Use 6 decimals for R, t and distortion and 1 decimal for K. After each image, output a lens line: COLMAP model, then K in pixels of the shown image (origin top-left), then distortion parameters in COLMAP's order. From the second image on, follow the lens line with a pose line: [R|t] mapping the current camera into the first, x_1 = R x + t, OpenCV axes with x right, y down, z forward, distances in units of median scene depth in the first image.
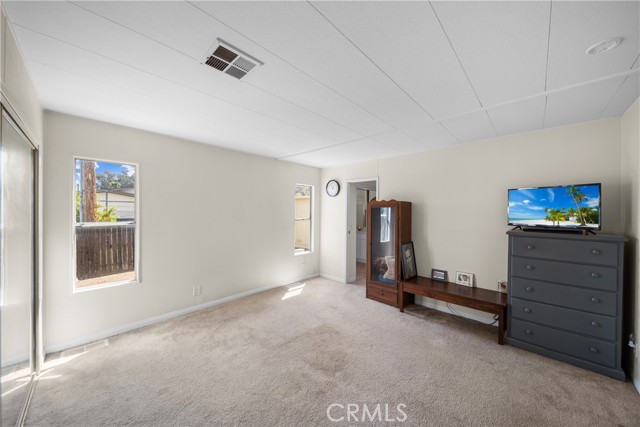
lens RADIAL K [[225.4, 0, 319.6], [0, 225.4, 213.0], [0, 0, 1]] dist [-0.001648, -0.000280]
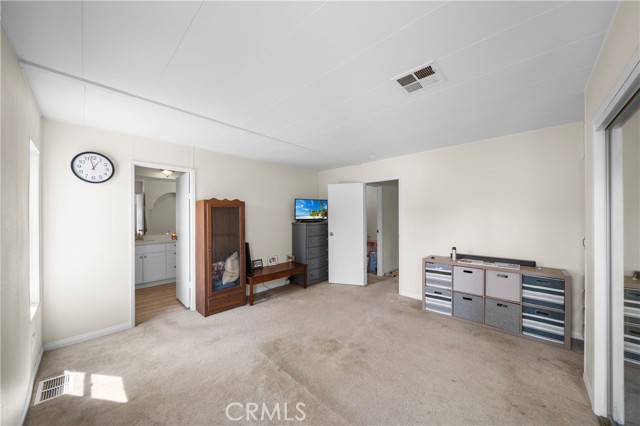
lens RADIAL K [[225.4, 0, 319.6], [0, 225.4, 212.5], [0, 0, 1]] dist [-0.001648, -0.000280]
pose [[-0.006064, 0.002631, 0.999978, -0.776284], [0.012582, 0.999918, -0.002554, 0.007870], [-0.999902, 0.012566, -0.006097, 0.751652]]
